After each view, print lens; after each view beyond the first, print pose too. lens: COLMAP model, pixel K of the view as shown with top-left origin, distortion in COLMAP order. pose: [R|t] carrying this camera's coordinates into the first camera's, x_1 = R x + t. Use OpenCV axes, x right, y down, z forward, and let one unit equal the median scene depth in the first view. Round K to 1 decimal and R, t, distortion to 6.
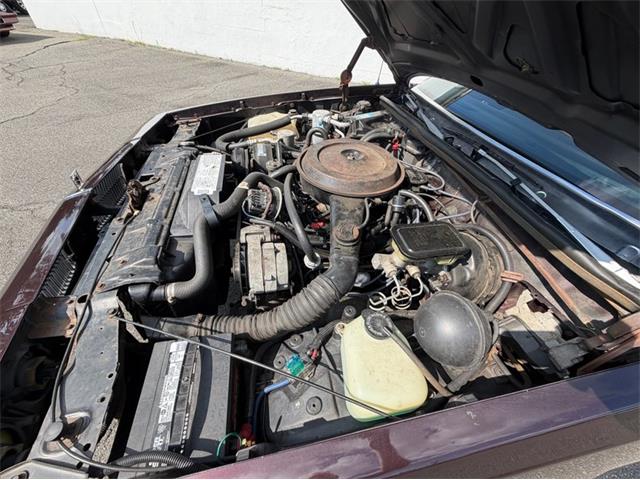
lens RADIAL K [[256.4, 0, 318.9], [0, 256.4, 239.0], [0, 0, 1]] dist [0.000456, -0.000427]
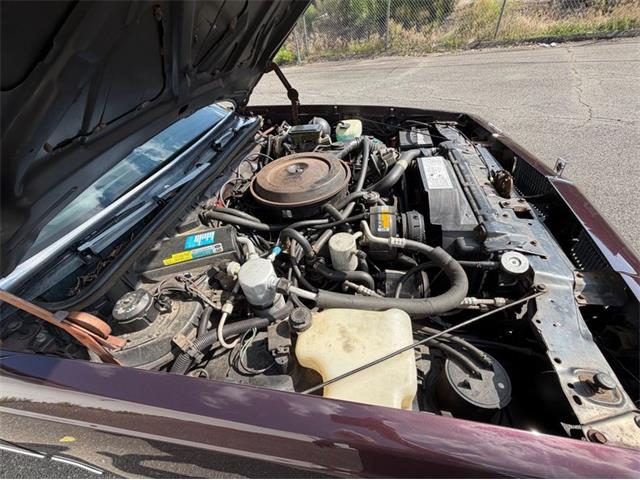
lens RADIAL K [[256.4, 0, 318.9], [0, 256.4, 239.0], [0, 0, 1]] dist [0.000456, -0.000427]
pose [[-0.930045, -0.192874, 0.312755, -0.363069], [0.302497, 0.081301, 0.949677, -1.367004], [-0.208595, 0.977850, -0.017270, 1.367369]]
